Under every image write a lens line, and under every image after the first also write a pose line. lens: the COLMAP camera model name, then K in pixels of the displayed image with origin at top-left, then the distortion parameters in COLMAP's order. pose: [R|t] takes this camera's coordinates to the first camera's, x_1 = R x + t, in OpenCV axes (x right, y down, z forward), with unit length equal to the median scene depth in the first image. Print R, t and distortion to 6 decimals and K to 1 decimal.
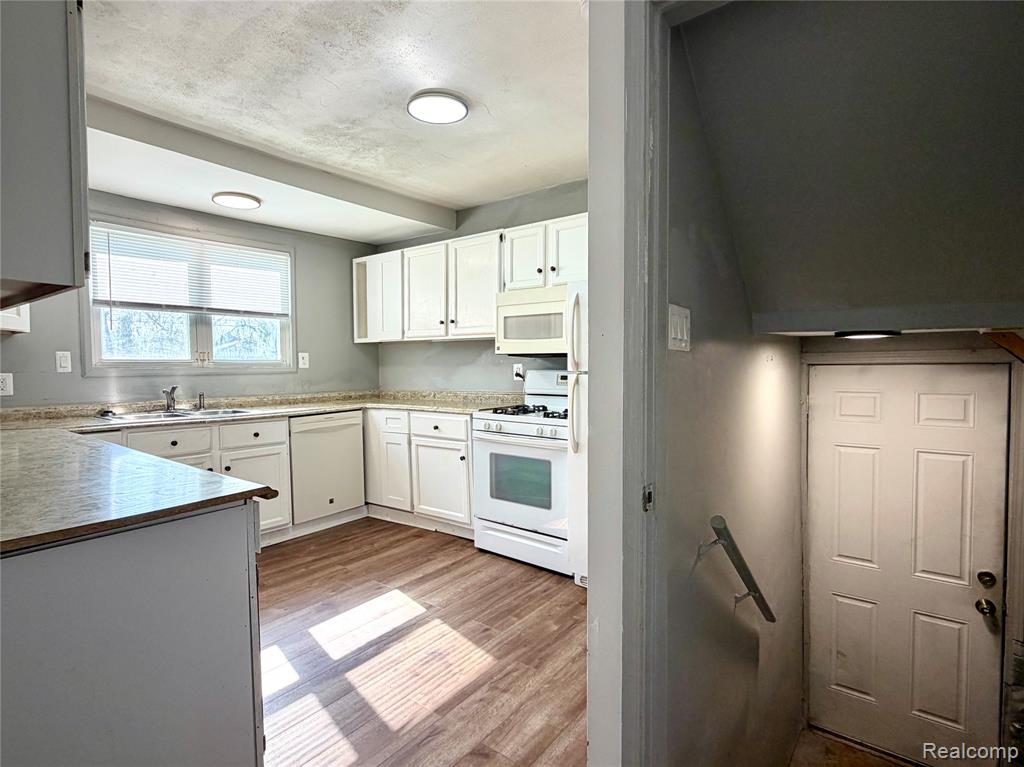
lens RADIAL K [[519.4, 0, 507.5], [0, 519.4, 384.1], [0, 0, 1]] dist [0.001517, 0.001908]
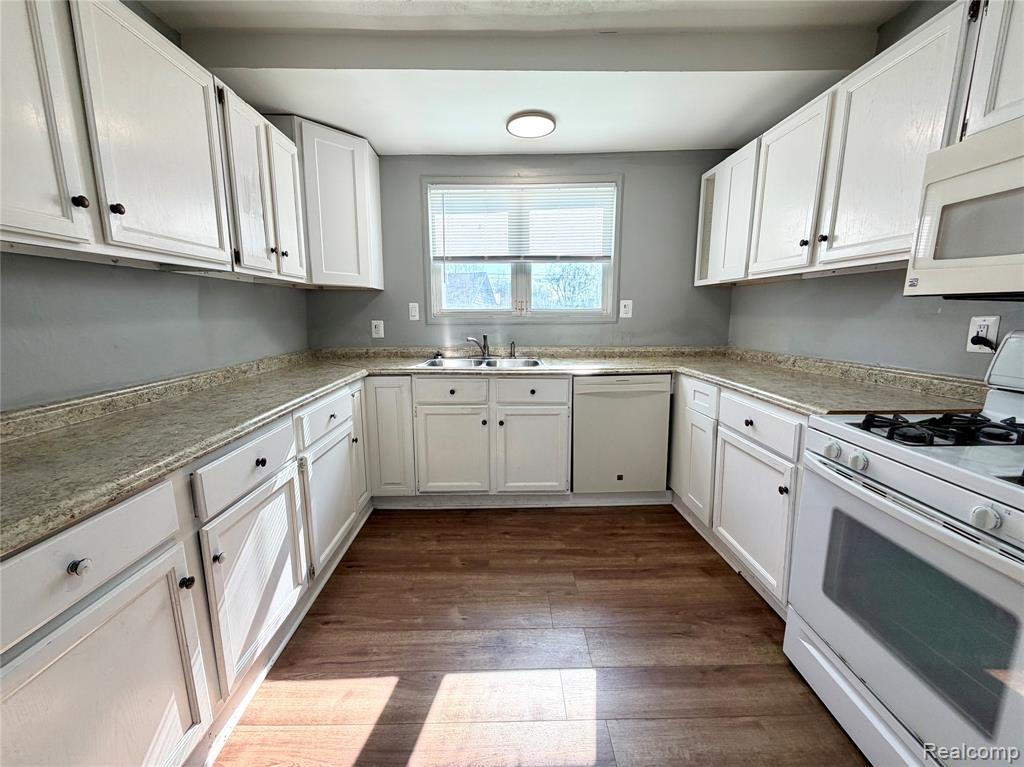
lens RADIAL K [[414.0, 0, 509.5], [0, 414.0, 384.0], [0, 0, 1]] dist [-0.002750, 0.001973]
pose [[0.624178, 0.137200, -0.769141, 0.053762], [-0.028950, 0.987846, 0.152719, -0.026945], [0.780745, -0.073057, 0.620564, 0.508254]]
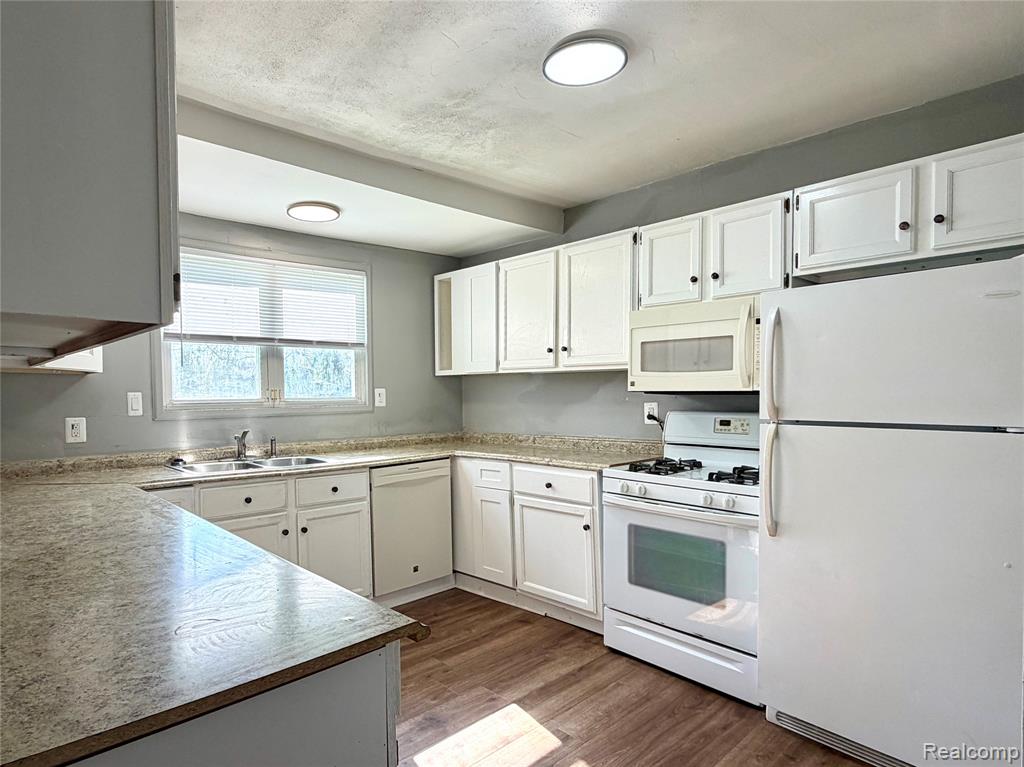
lens RADIAL K [[583.2, 0, 457.8], [0, 583.2, 411.4], [0, 0, 1]] dist [0.001753, 0.001021]
pose [[0.981134, 0.002000, -0.193320, -0.106511], [-0.002696, 0.999991, -0.003342, -0.025473], [0.193311, 0.003800, 0.981130, 0.114923]]
